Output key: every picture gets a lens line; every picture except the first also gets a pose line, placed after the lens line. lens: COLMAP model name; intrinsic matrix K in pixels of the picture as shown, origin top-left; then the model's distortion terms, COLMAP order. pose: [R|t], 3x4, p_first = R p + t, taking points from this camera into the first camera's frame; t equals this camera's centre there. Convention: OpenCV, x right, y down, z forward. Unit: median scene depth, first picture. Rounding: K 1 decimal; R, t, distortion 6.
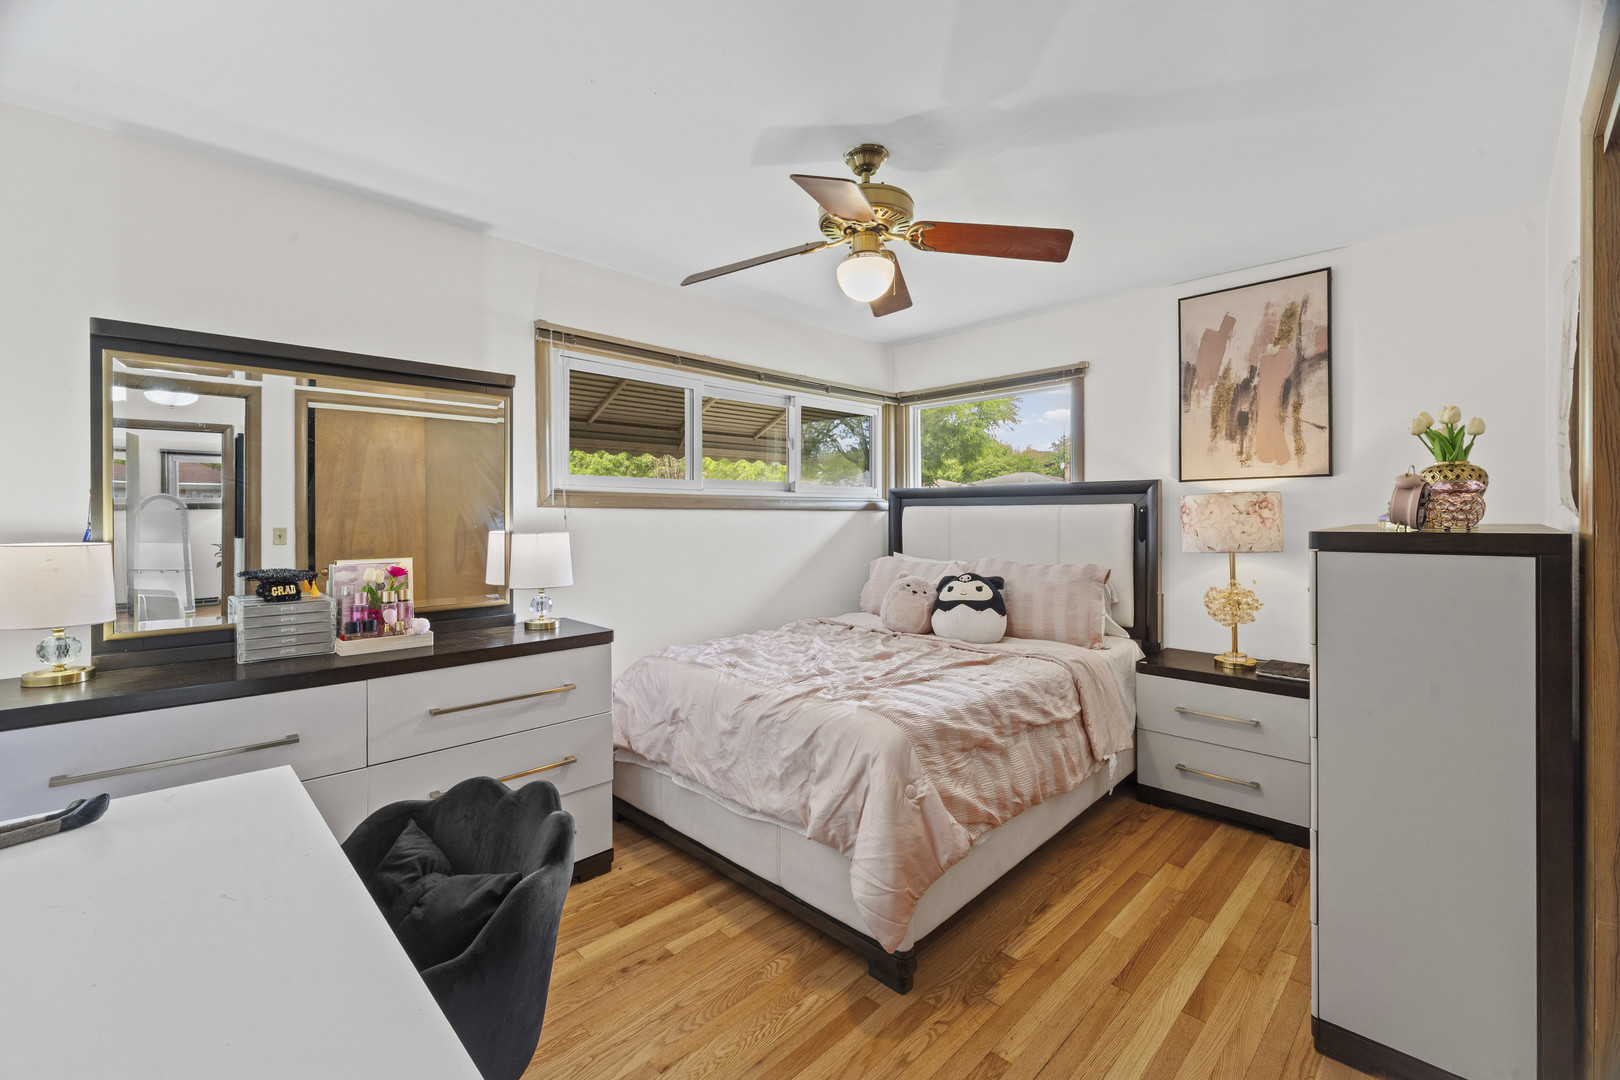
lens RADIAL K [[691.7, 0, 793.8], [0, 691.7, 515.0], [0, 0, 1]] dist [0.001245, -0.000280]
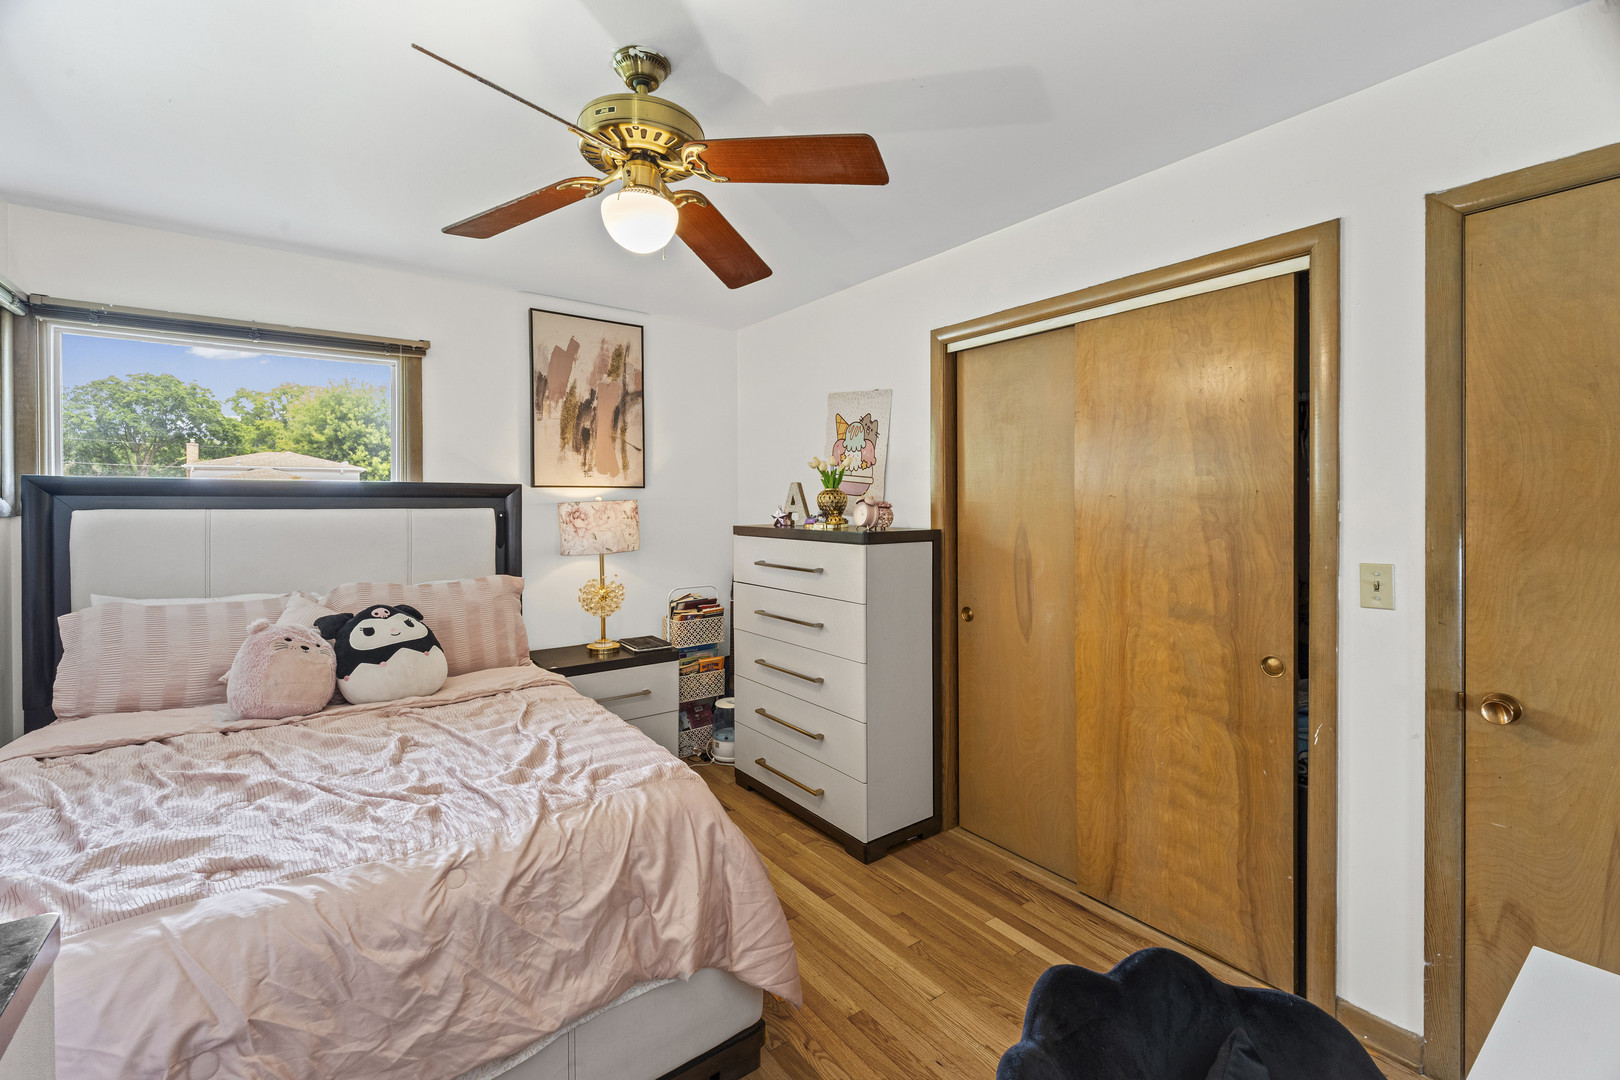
lens RADIAL K [[691.7, 0, 812.0], [0, 691.7, 509.1], [0, 0, 1]] dist [0.001245, -0.000280]
pose [[0.128427, -0.003340, 0.991713, -0.433222], [0.001527, 0.999994, 0.003170, -0.019411], [-0.991718, 0.001107, 0.128431, 0.489947]]
